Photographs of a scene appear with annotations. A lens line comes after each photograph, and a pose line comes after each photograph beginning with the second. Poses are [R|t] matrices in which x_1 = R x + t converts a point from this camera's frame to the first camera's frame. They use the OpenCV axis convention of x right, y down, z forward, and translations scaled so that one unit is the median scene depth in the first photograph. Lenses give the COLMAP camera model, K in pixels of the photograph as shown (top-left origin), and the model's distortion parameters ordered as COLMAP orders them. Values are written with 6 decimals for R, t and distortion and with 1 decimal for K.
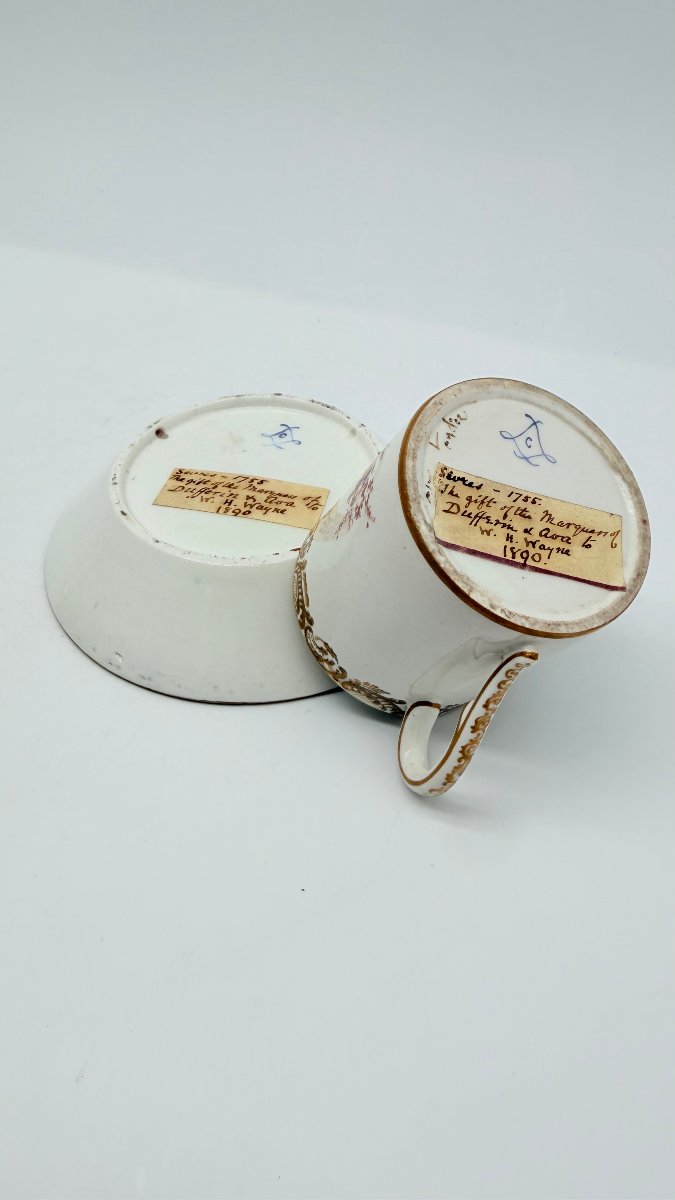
lens RADIAL K [[873.7, 0, 340.6], [0, 873.7, 667.1], [0, 0, 1]] dist [-0.004057, -0.006225]
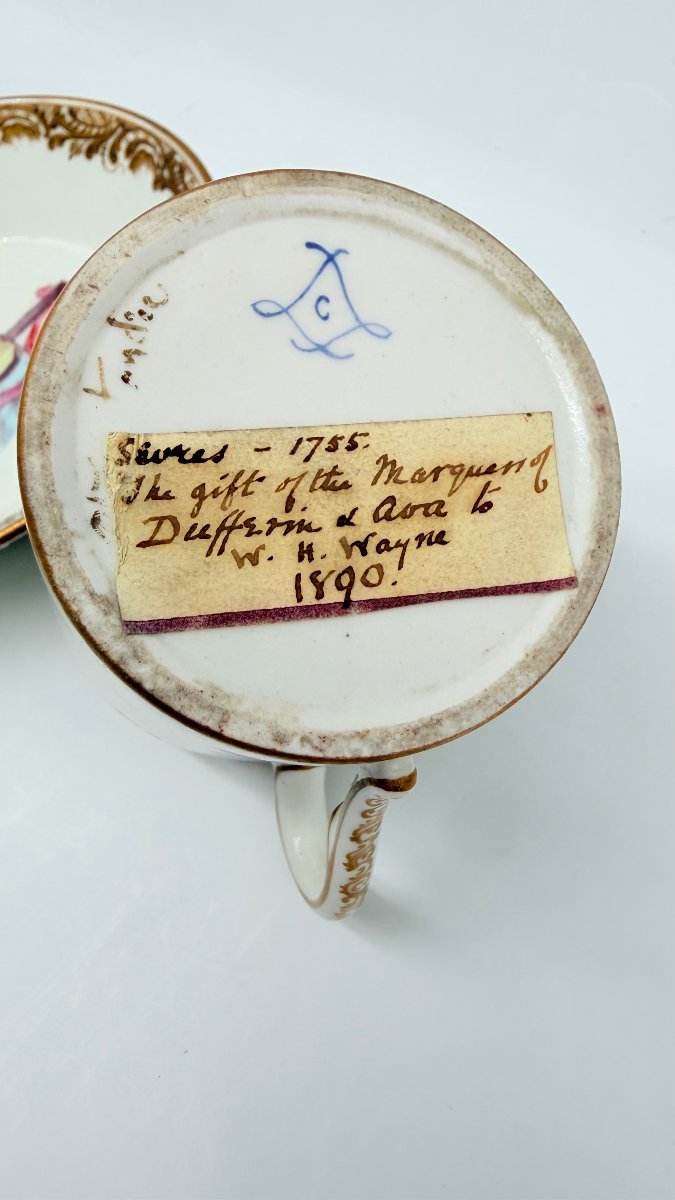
lens RADIAL K [[873.7, 0, 340.6], [0, 873.7, 667.1], [0, 0, 1]] dist [-0.004057, -0.006225]
pose [[0.970236, -0.216612, -0.108268, 0.247523], [0.236875, 0.941834, 0.238410, -0.195888], [0.050328, -0.256960, 0.965111, 0.526344]]
